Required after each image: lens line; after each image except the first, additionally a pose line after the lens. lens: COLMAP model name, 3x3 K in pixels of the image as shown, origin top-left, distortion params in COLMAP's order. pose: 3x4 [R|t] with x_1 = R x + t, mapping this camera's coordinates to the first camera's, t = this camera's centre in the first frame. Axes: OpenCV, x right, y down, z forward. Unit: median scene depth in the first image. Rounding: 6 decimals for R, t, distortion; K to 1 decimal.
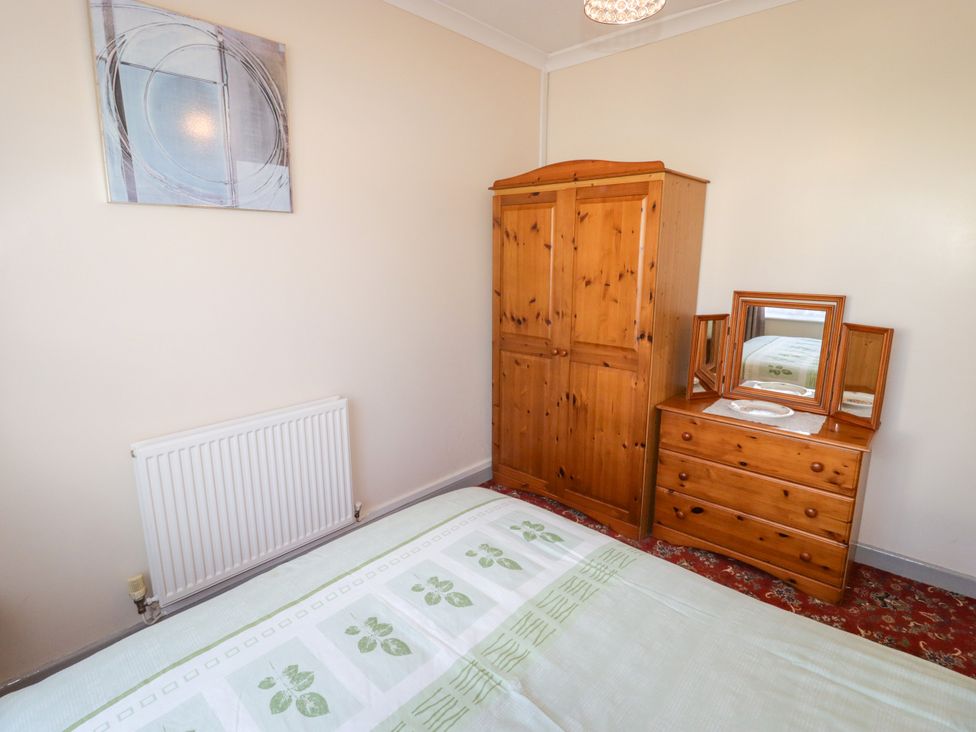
lens RADIAL K [[505.5, 0, 478.4], [0, 505.5, 360.4], [0, 0, 1]] dist [-0.003991, -0.010929]
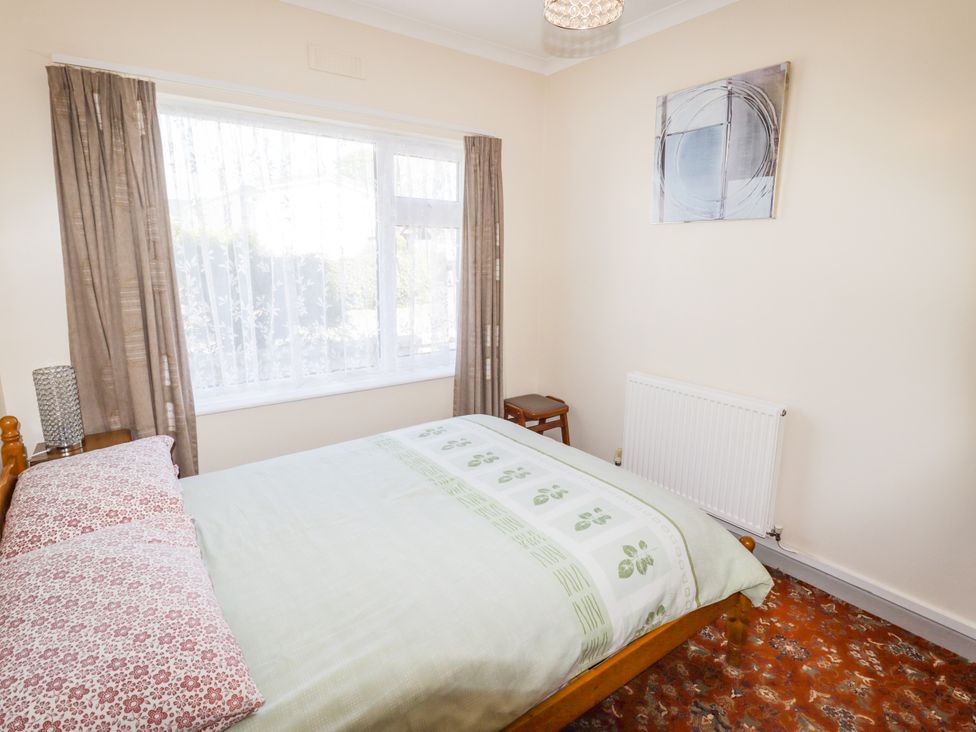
lens RADIAL K [[505.5, 0, 486.4], [0, 505.5, 361.6], [0, 0, 1]] dist [-0.003991, -0.010929]
pose [[-0.191158, 0.203046, -0.960329, 0.919018], [-0.212154, 0.946698, 0.242394, -0.150301], [0.958358, 0.250073, -0.137892, 0.712985]]
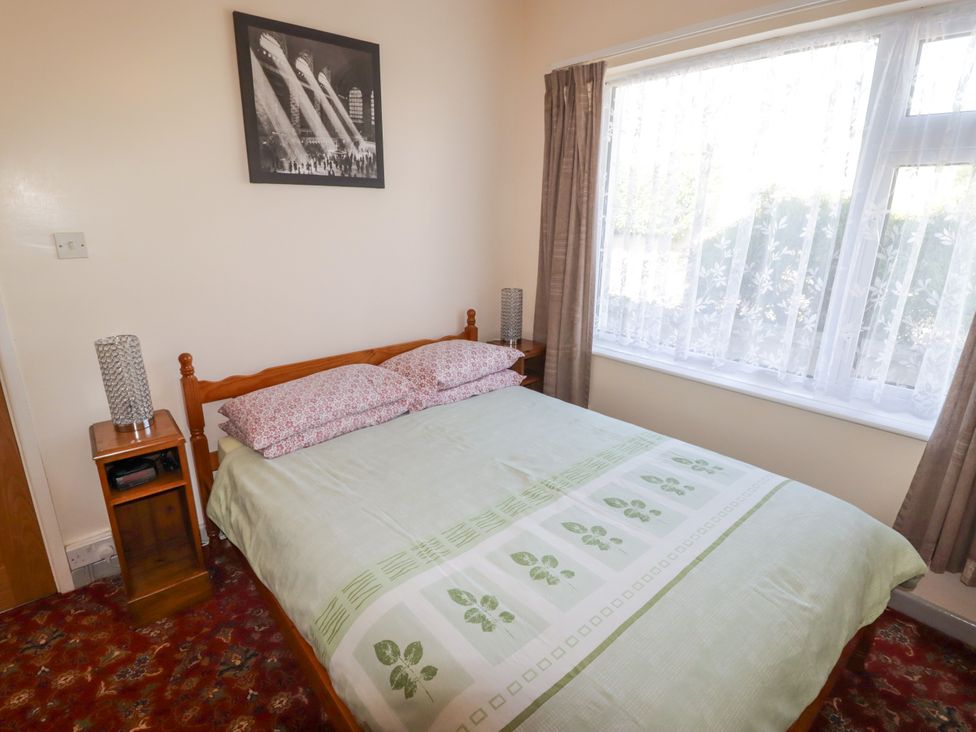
lens RADIAL K [[505.5, 0, 474.9], [0, 505.5, 364.3], [0, 0, 1]] dist [-0.003991, -0.010929]
pose [[-0.992305, -0.037184, 0.118106, 0.040824], [0.024397, 0.876428, 0.480915, -0.255257], [-0.121393, 0.480096, -0.868776, 1.216482]]
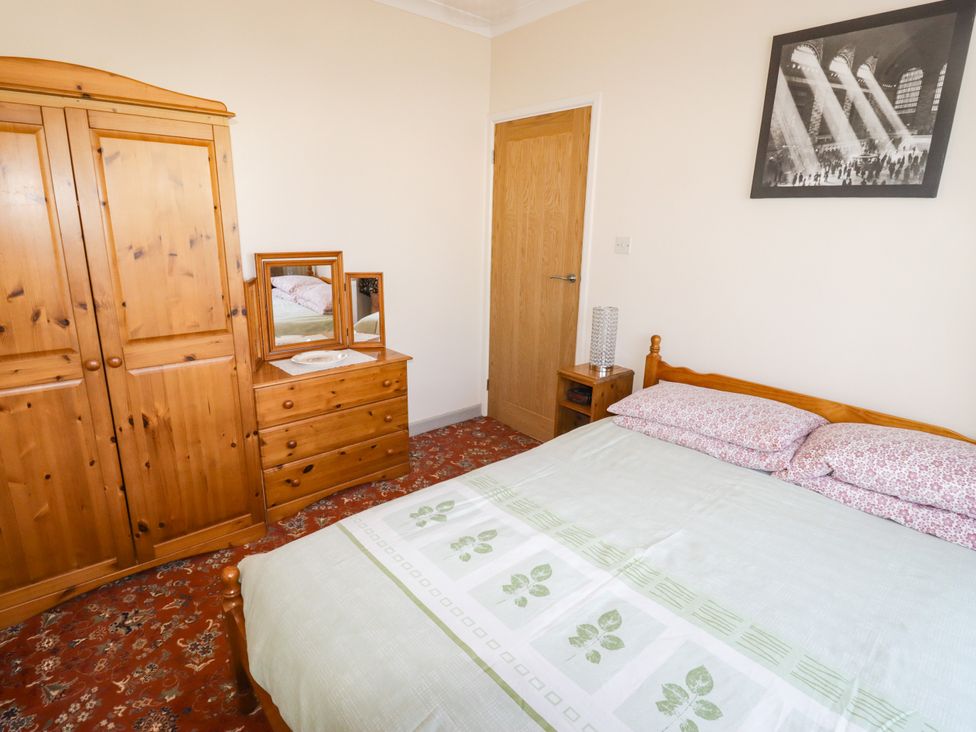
lens RADIAL K [[505.5, 0, 483.7], [0, 505.5, 361.4], [0, 0, 1]] dist [-0.003991, -0.010929]
pose [[0.116975, -0.262461, 0.957826, -0.595867], [0.187816, 0.952890, 0.238172, -0.118299], [-0.975214, 0.152034, 0.160759, 0.593769]]
